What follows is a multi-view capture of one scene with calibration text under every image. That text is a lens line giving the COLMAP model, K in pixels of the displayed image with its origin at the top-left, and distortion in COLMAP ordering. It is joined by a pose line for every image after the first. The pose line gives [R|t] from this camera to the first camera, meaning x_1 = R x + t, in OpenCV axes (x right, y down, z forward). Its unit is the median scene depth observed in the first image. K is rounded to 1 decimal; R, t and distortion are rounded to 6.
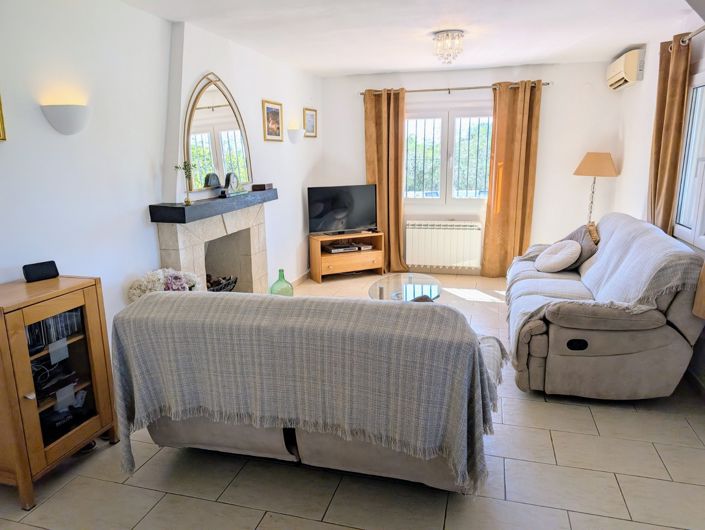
lens RADIAL K [[507.9, 0, 350.9], [0, 507.9, 267.8], [0, 0, 1]] dist [0.018353, -0.009247]
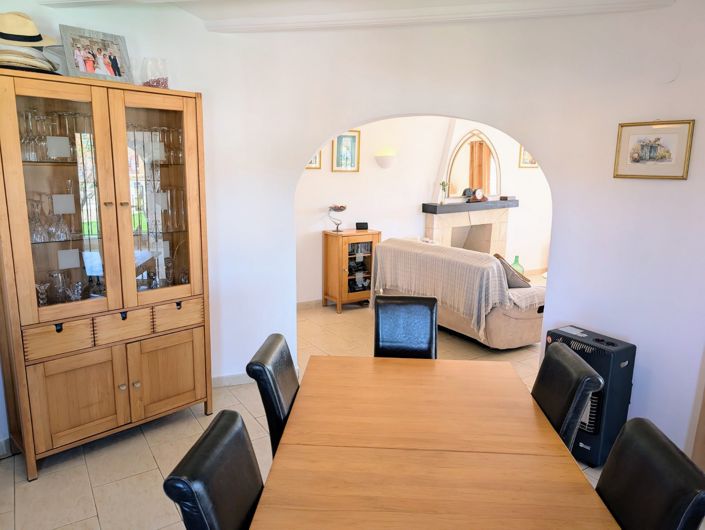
lens RADIAL K [[507.9, 0, 350.9], [0, 507.9, 267.8], [0, 0, 1]] dist [0.018353, -0.009247]
pose [[0.748015, 0.153635, -0.645655, 0.393901], [-0.164834, 0.985361, 0.043502, 0.045291], [0.642887, 0.073886, 0.762389, -0.355798]]
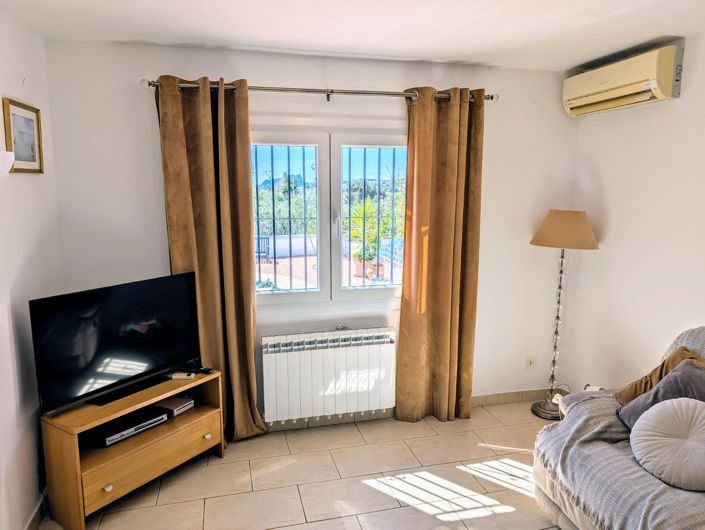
lens RADIAL K [[507.9, 0, 350.9], [0, 507.9, 267.8], [0, 0, 1]] dist [0.018353, -0.009247]
pose [[0.874737, -0.063091, 0.480473, -0.057043], [0.093968, 0.994753, -0.040456, -0.146571], [-0.475400, 0.080538, 0.876076, 0.548319]]
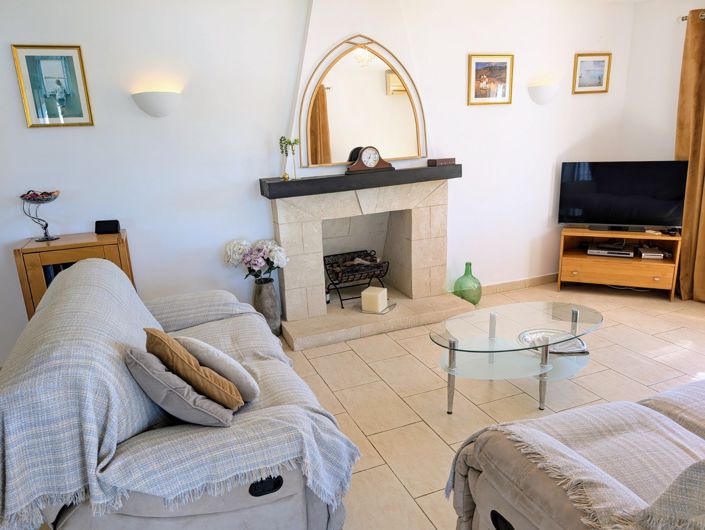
lens RADIAL K [[507.9, 0, 350.9], [0, 507.9, 267.8], [0, 0, 1]] dist [0.018353, -0.009247]
pose [[0.610630, 0.194577, -0.767640, 0.336815], [-0.138792, 0.980636, 0.138163, -0.067290], [0.779659, 0.022175, 0.625812, 0.290412]]
